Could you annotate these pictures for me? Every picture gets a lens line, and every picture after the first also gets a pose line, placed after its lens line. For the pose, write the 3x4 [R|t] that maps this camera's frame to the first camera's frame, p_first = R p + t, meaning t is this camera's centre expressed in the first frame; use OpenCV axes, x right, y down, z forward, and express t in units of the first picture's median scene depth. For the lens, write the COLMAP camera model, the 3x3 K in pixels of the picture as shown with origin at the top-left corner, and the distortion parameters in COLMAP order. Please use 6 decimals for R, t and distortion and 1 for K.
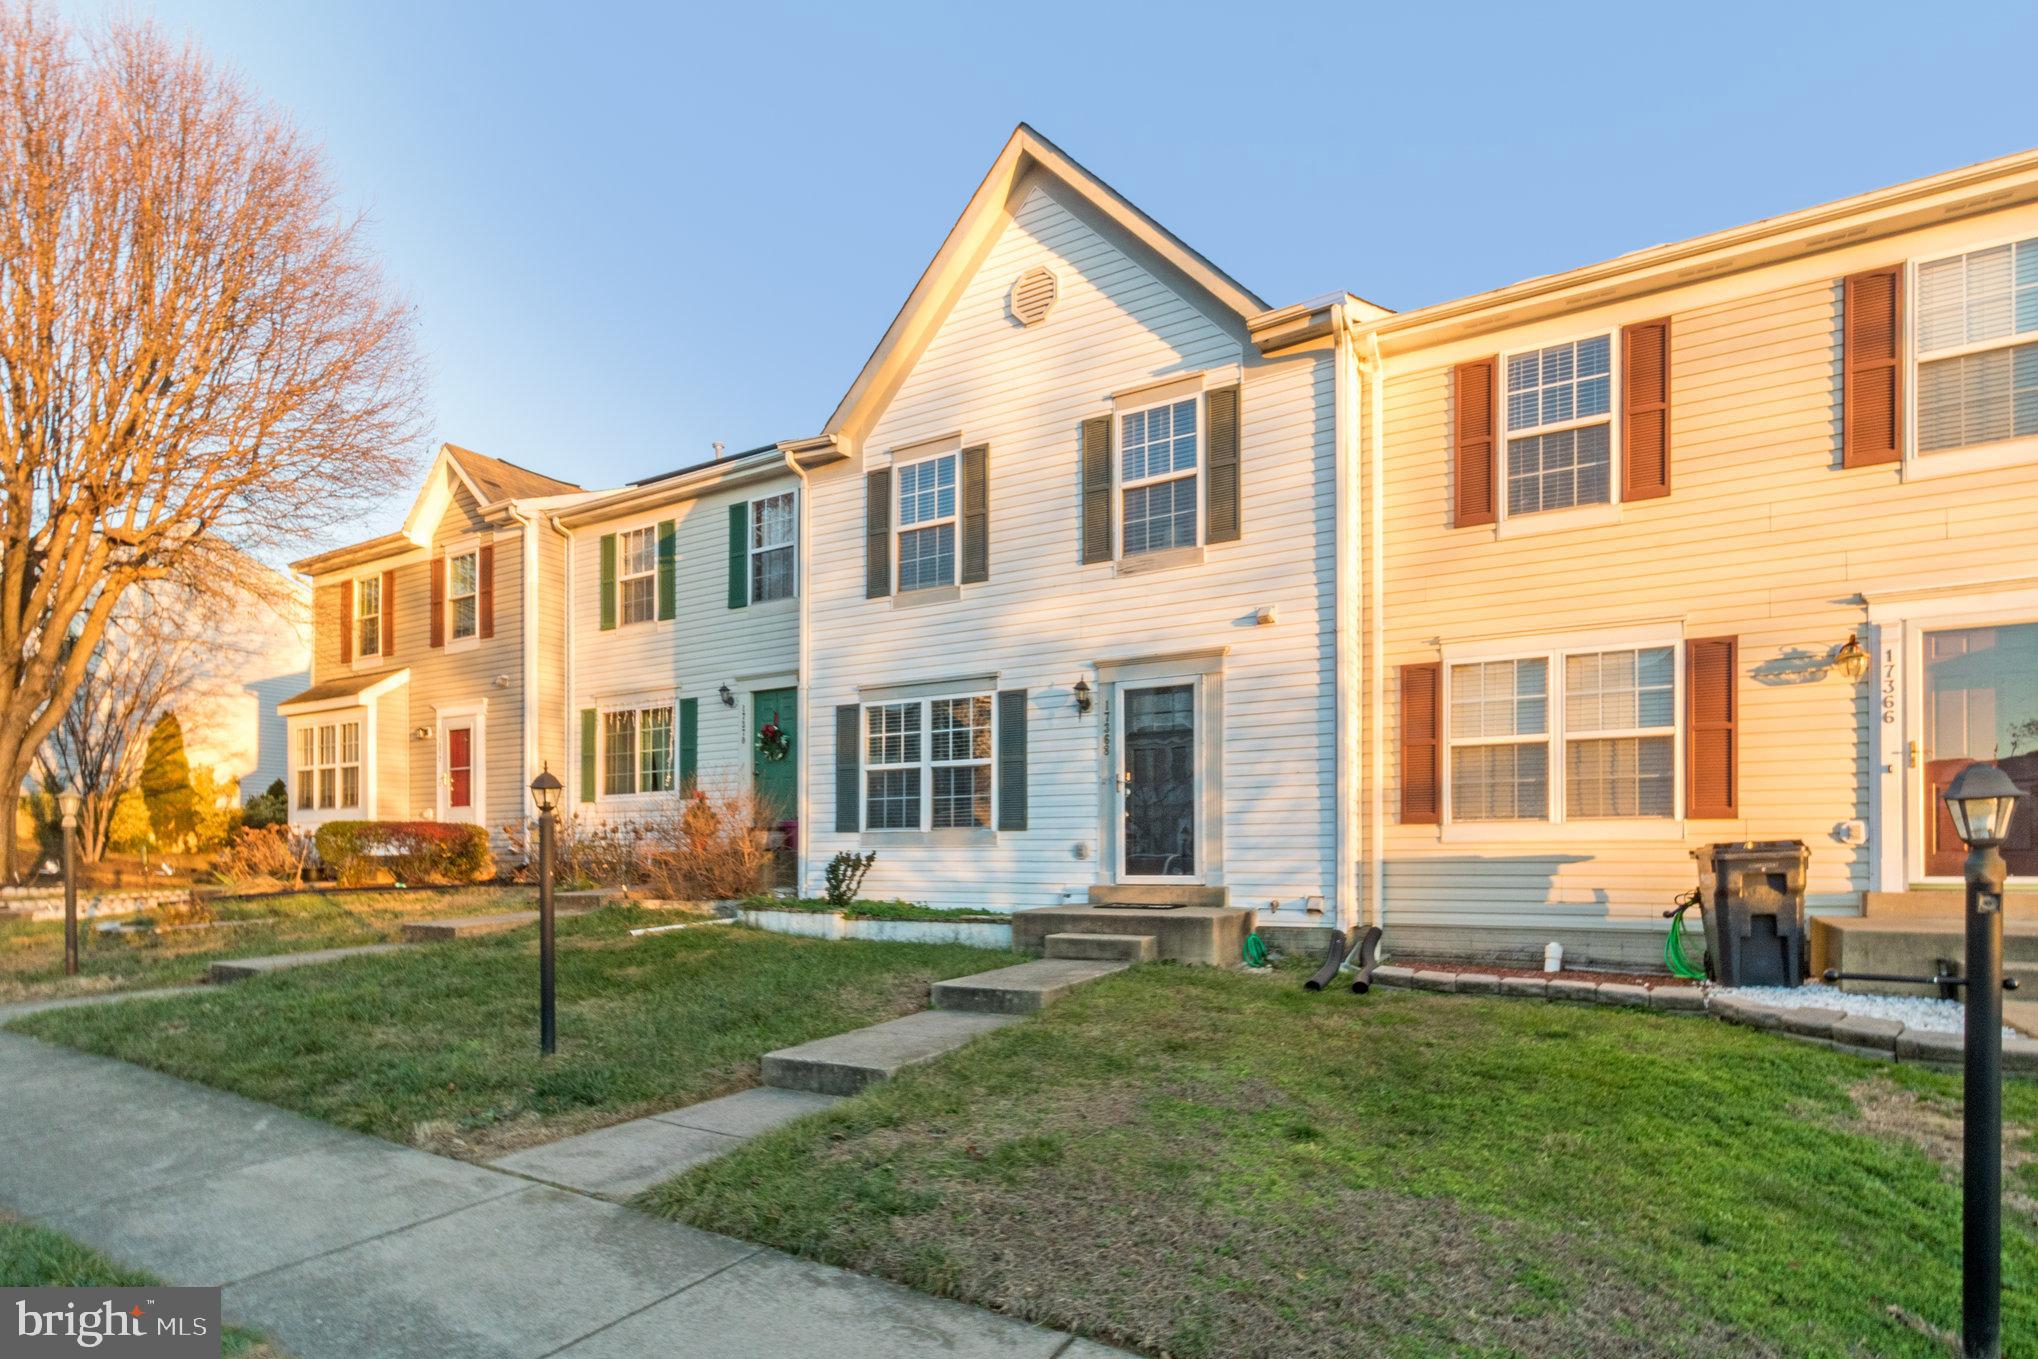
lens RADIAL K [[969.2, 0, 1047.7], [0, 969.2, 852.5], [0, 0, 1]] dist [0.000131, 0.000211]
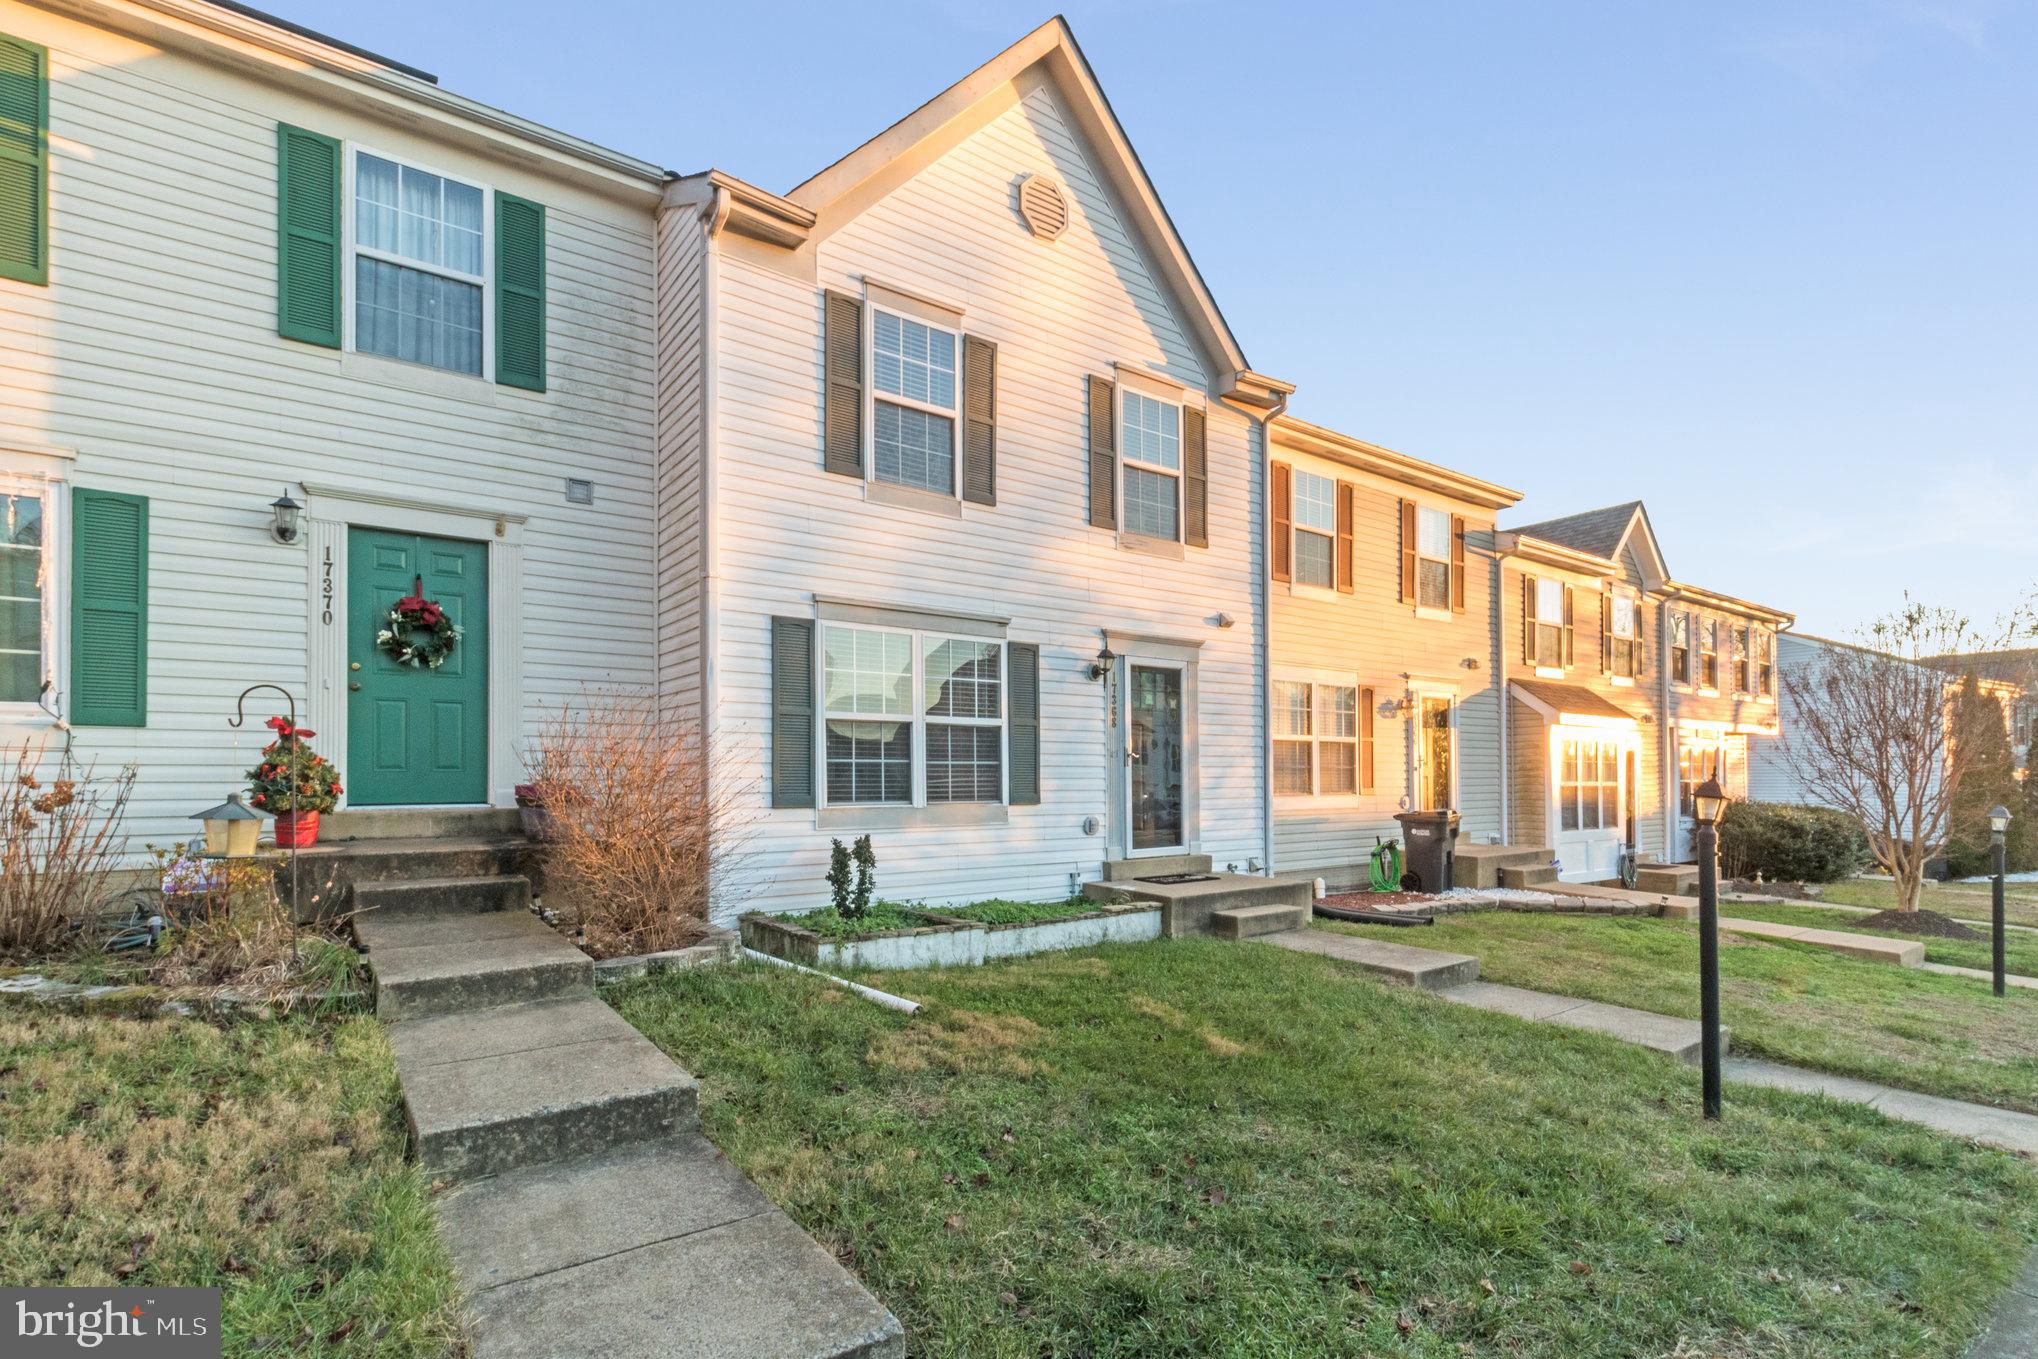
lens RADIAL K [[972.2, 0, 1014.0], [0, 972.2, 771.9], [0, 0, 1]] dist [0.001965, 0.000686]
pose [[0.427422, 0.009991, 0.903997, -0.885491], [0.000826, 0.999934, -0.011442, -0.045276], [-0.904052, 0.005638, 0.427385, 0.683647]]
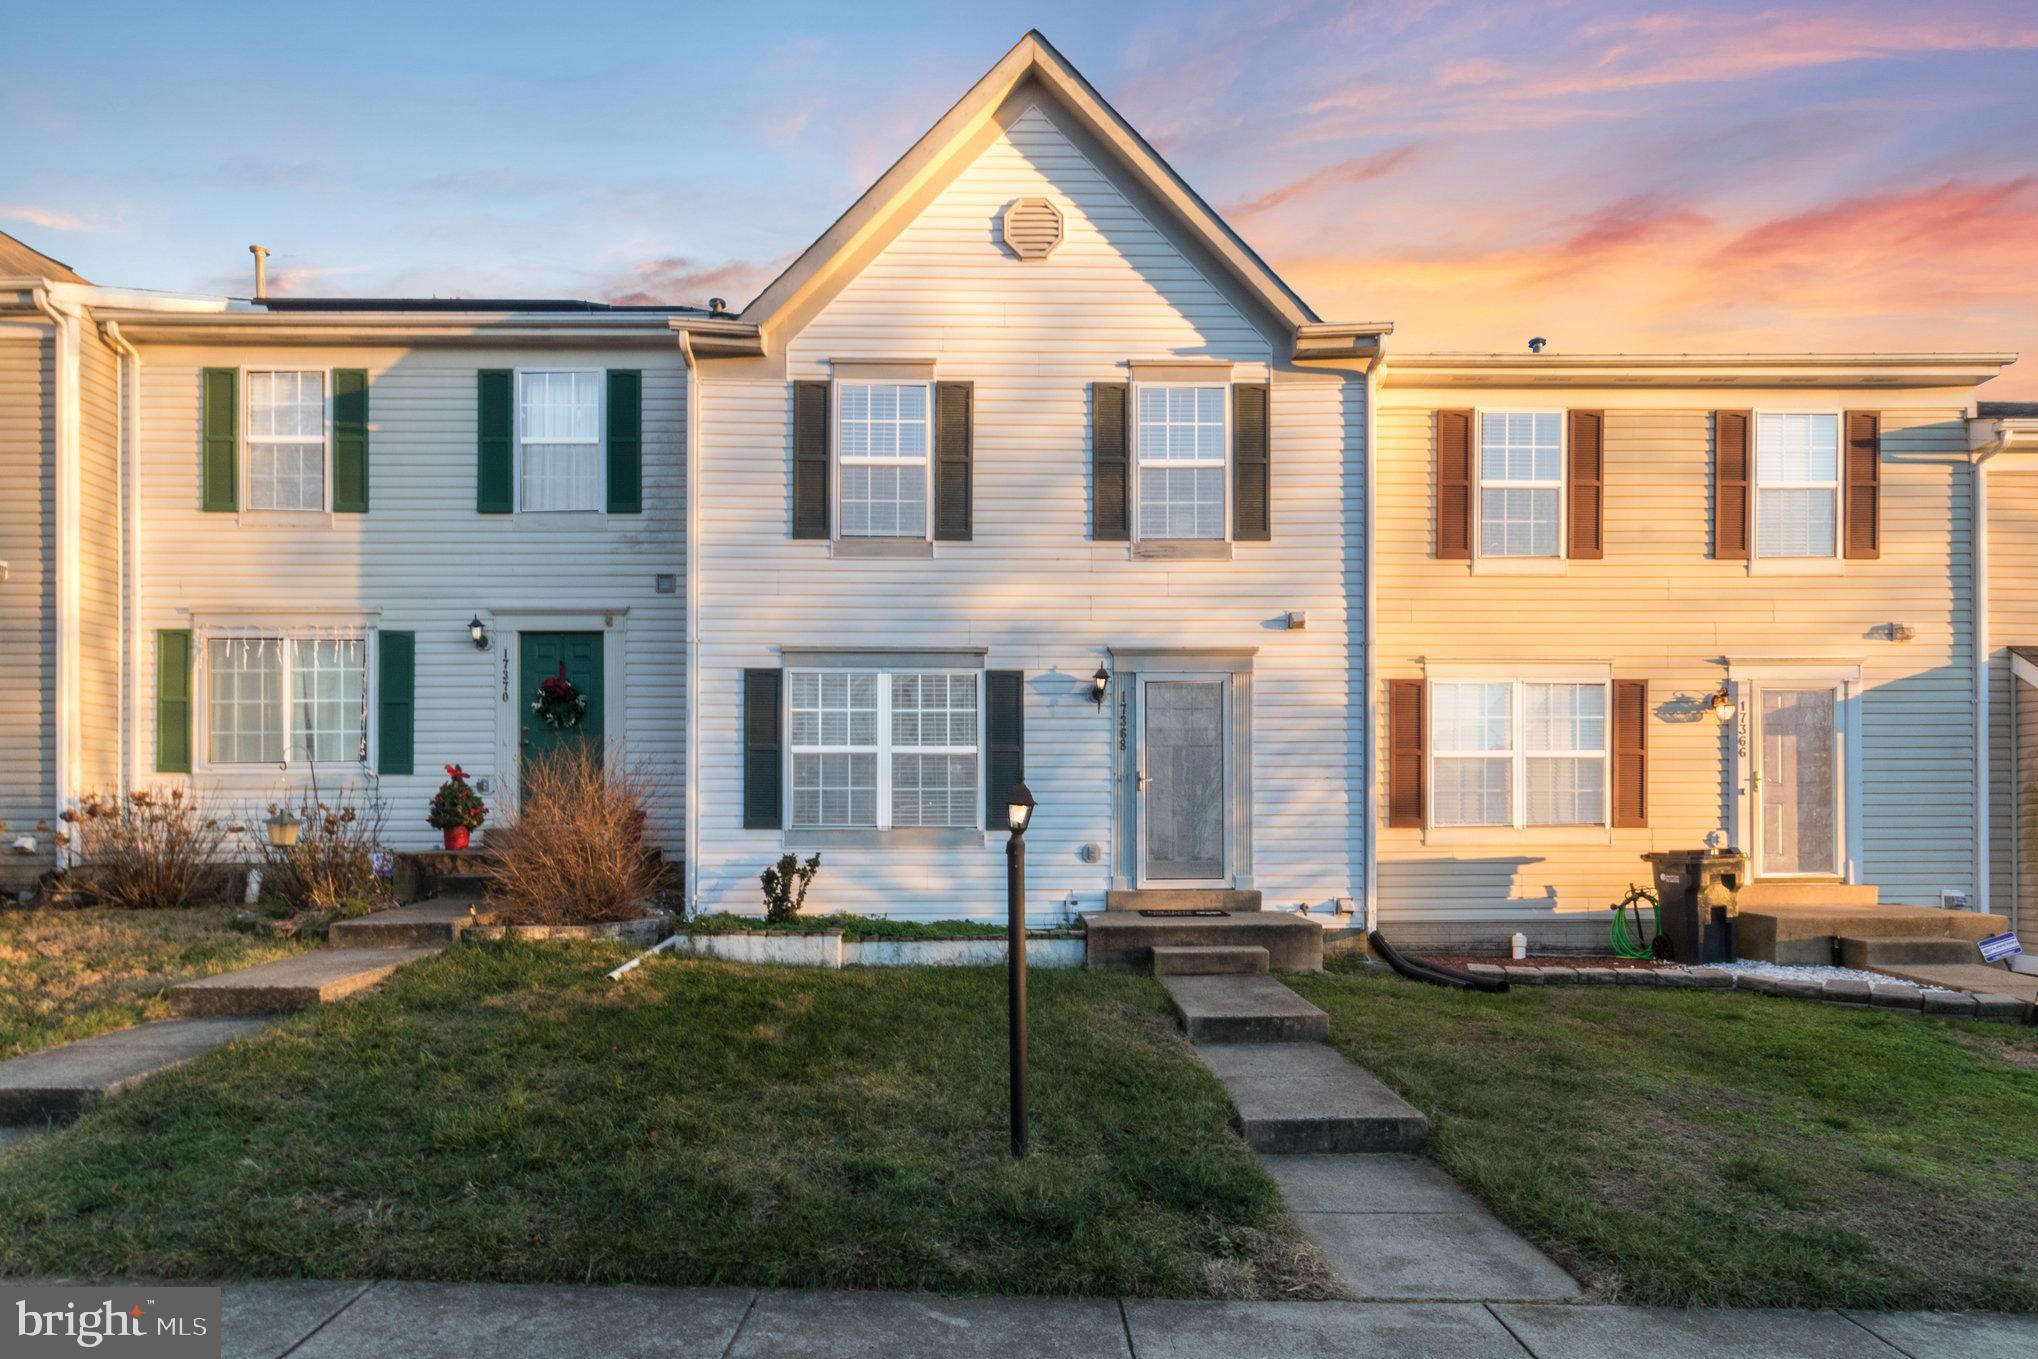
lens RADIAL K [[1068.9, 0, 1022.7], [0, 1068.9, 828.0], [0, 0, 1]] dist [0.001154, 0.001561]
pose [[0.872879, 0.001308, 0.487935, -0.530383], [-0.002214, 0.999997, 0.001280, -0.027799], [-0.487932, -0.002198, 0.872879, 0.157387]]
